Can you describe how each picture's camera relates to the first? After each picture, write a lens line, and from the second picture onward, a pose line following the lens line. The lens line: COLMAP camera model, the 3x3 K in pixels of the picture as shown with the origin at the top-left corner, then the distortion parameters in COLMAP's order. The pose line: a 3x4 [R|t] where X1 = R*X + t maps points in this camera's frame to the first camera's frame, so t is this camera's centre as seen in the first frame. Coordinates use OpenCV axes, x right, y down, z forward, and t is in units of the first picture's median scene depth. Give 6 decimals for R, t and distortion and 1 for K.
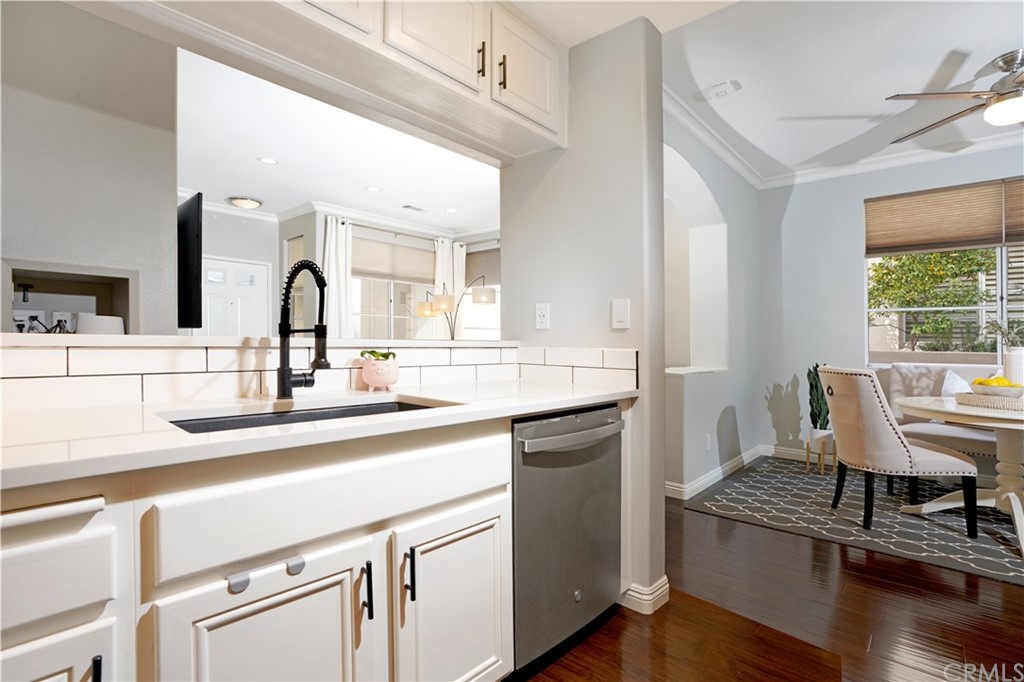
lens RADIAL K [[511.9, 0, 512.0], [0, 511.9, 341.0], [0, 0, 1]] dist [-0.005764, -0.000327]
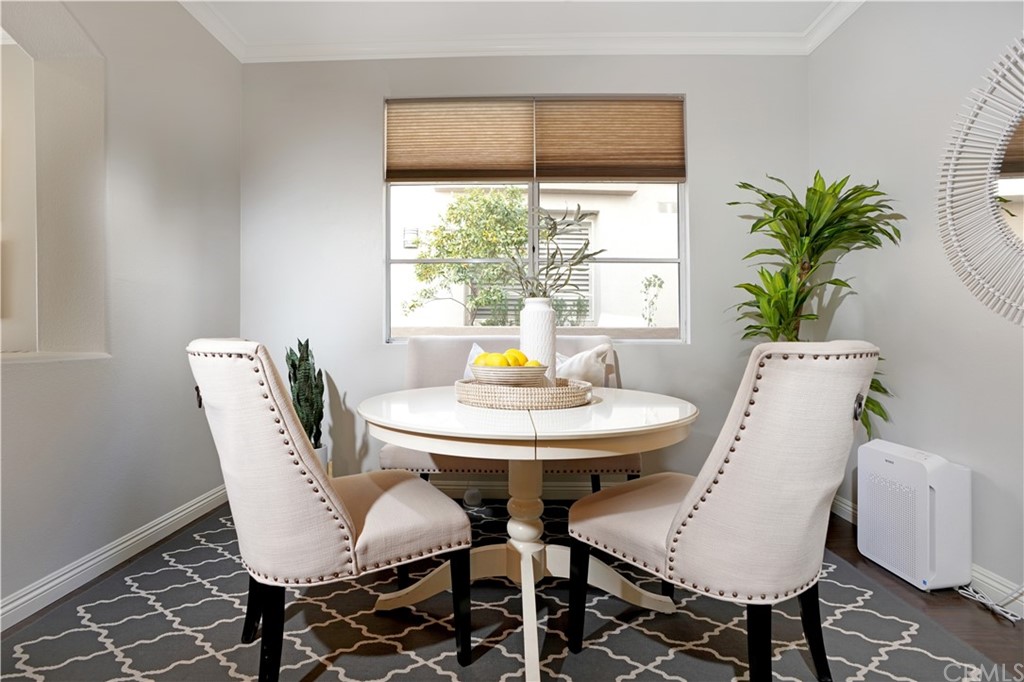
lens RADIAL K [[511.9, 0, 512.0], [0, 511.9, 341.0], [0, 0, 1]] dist [-0.005764, -0.000327]
pose [[0.777708, -0.020908, 0.628277, 0.385182], [0.005595, 0.999637, 0.026340, 0.029567], [-0.628600, -0.016969, 0.777543, 0.356741]]
